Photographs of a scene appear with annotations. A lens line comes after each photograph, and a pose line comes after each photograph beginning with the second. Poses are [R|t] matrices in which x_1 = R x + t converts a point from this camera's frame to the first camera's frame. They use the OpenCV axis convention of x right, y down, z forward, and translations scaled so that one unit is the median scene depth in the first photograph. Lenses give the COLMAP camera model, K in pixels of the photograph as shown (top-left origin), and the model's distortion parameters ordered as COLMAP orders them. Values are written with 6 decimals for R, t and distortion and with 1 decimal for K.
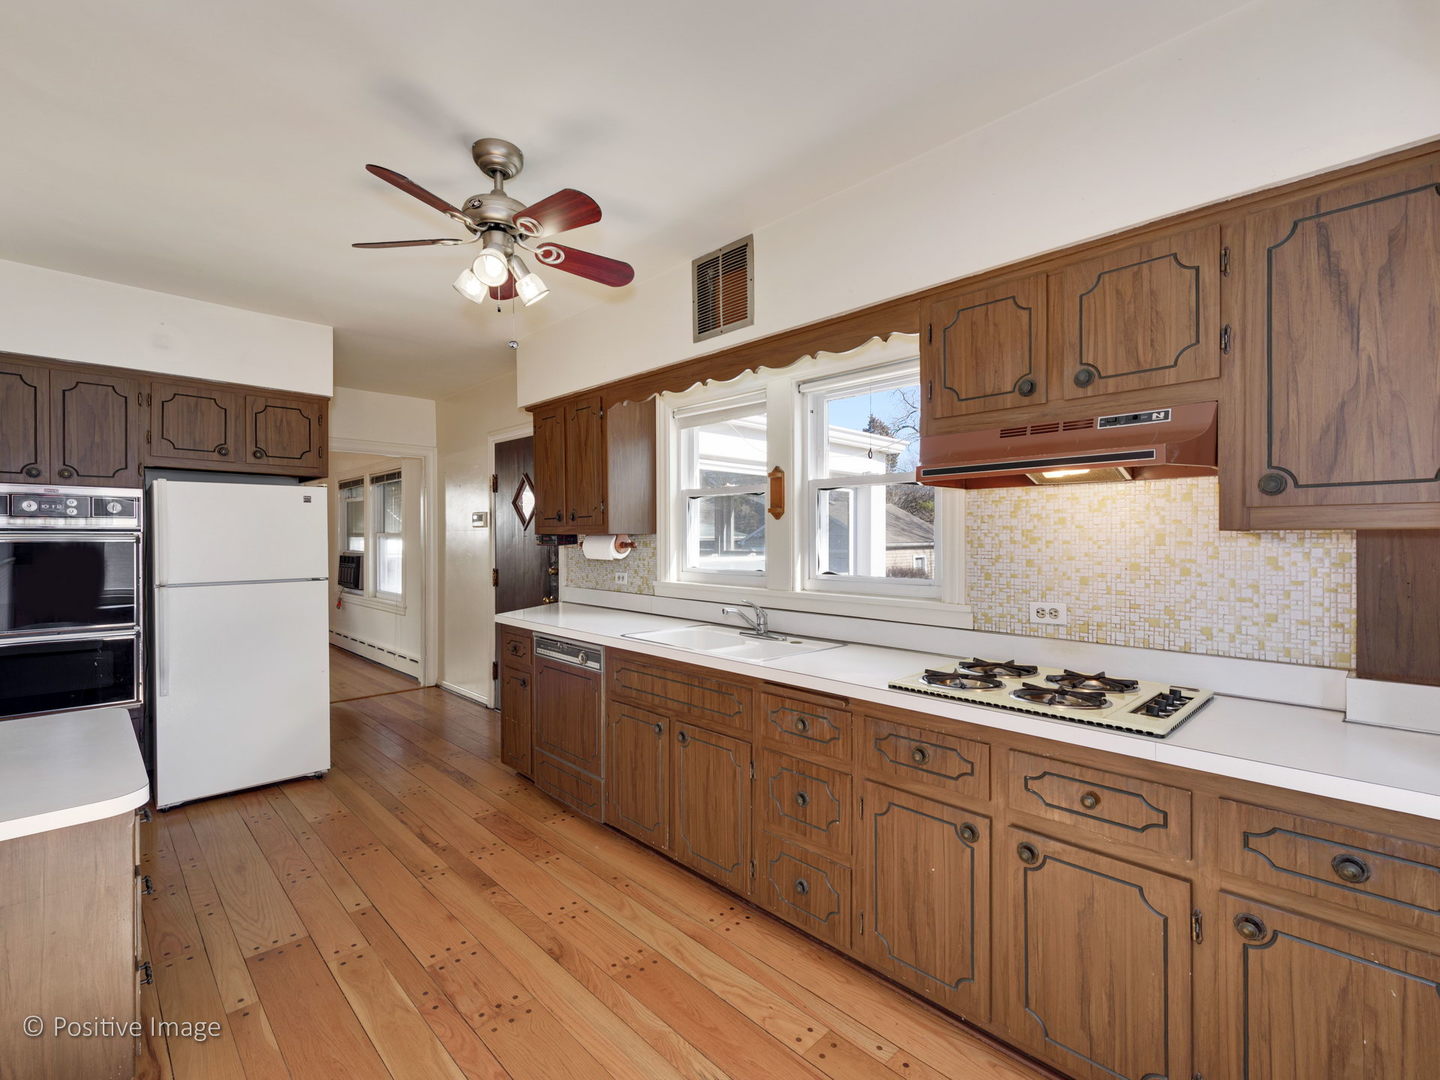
lens RADIAL K [[643.6, 0, 731.5], [0, 643.6, 548.4], [0, 0, 1]] dist [0.010943, -0.000959]
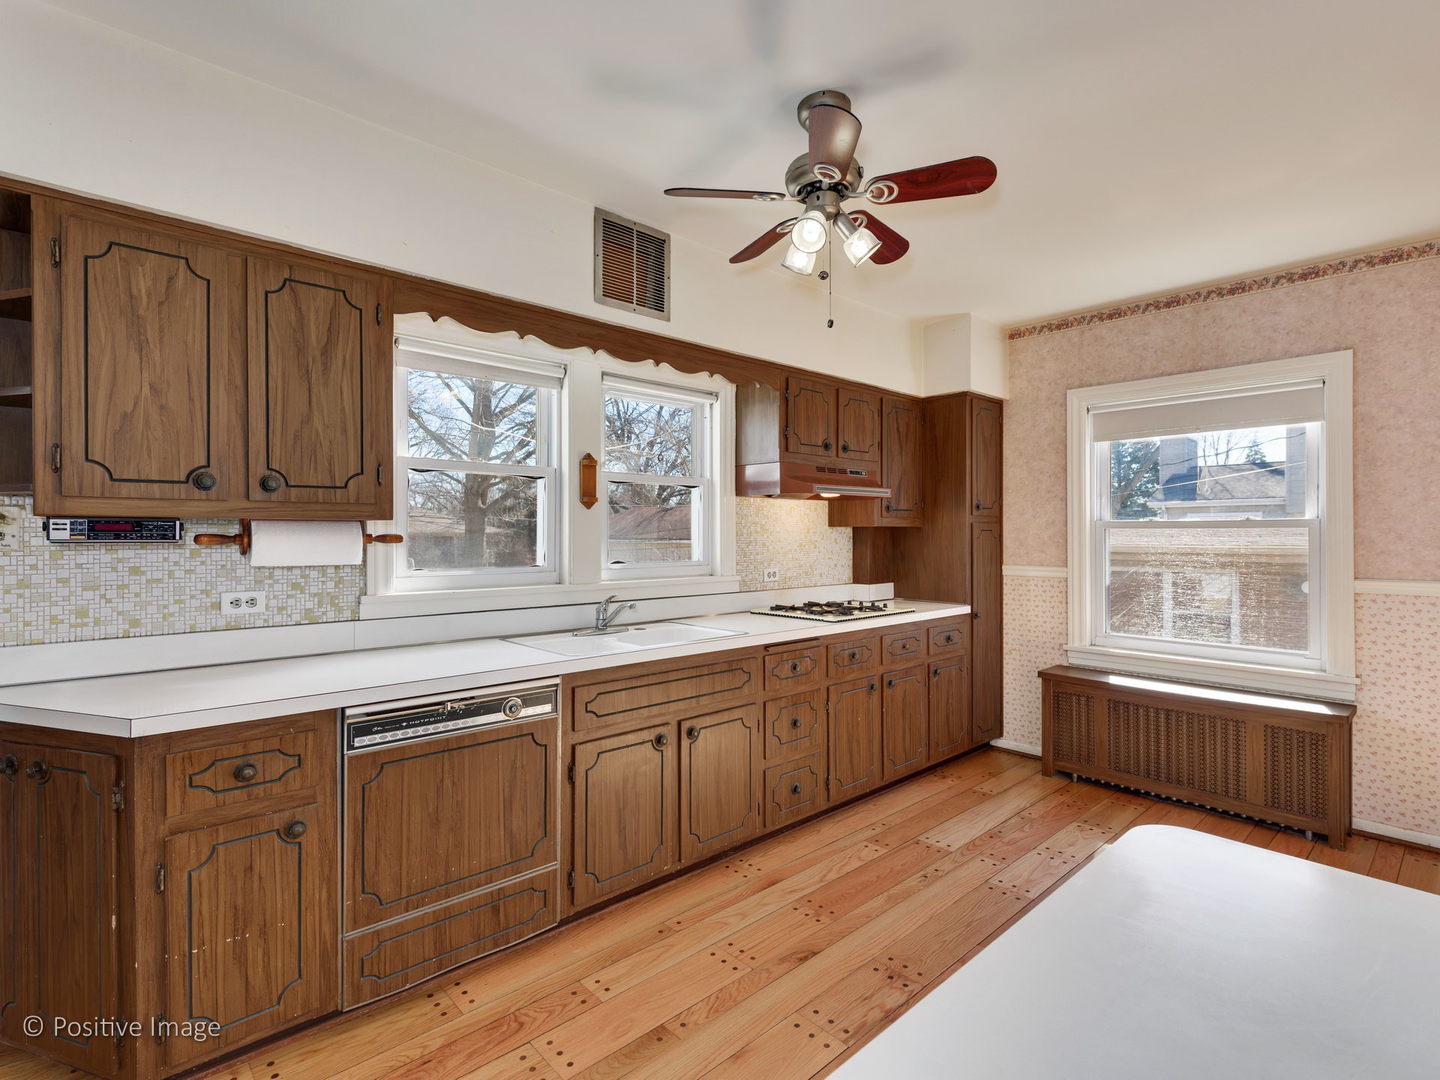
lens RADIAL K [[681.1, 0, 717.6], [0, 681.1, 534.5], [0, 0, 1]] dist [0.008637, -0.002297]
pose [[0.063465, -0.005353, 0.997970, -1.239784], [0.012214, 0.999915, 0.004587, -0.012640], [-0.997909, 0.011898, 0.063525, 1.008230]]
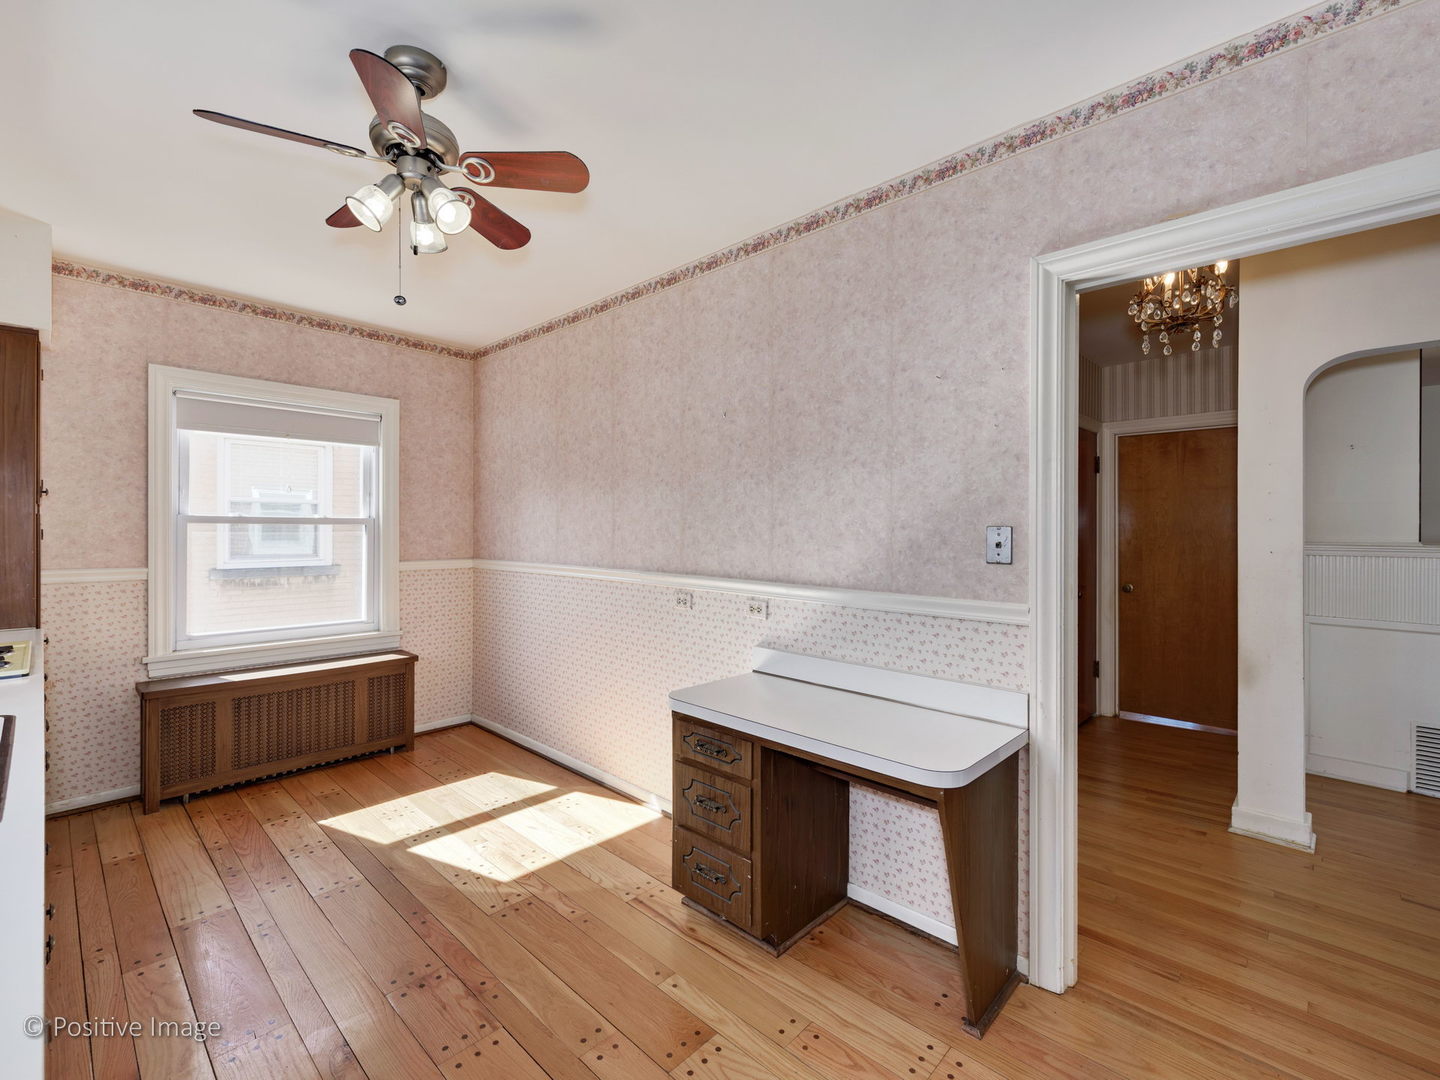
lens RADIAL K [[643.6, 0, 693.1], [0, 643.6, 533.6], [0, 0, 1]] dist [0.010943, -0.000959]
pose [[-0.999584, -0.006327, 0.028142, -0.670446], [-0.005889, 0.999861, 0.015617, -0.014724], [-0.028237, 0.015444, -0.999482, 1.652537]]
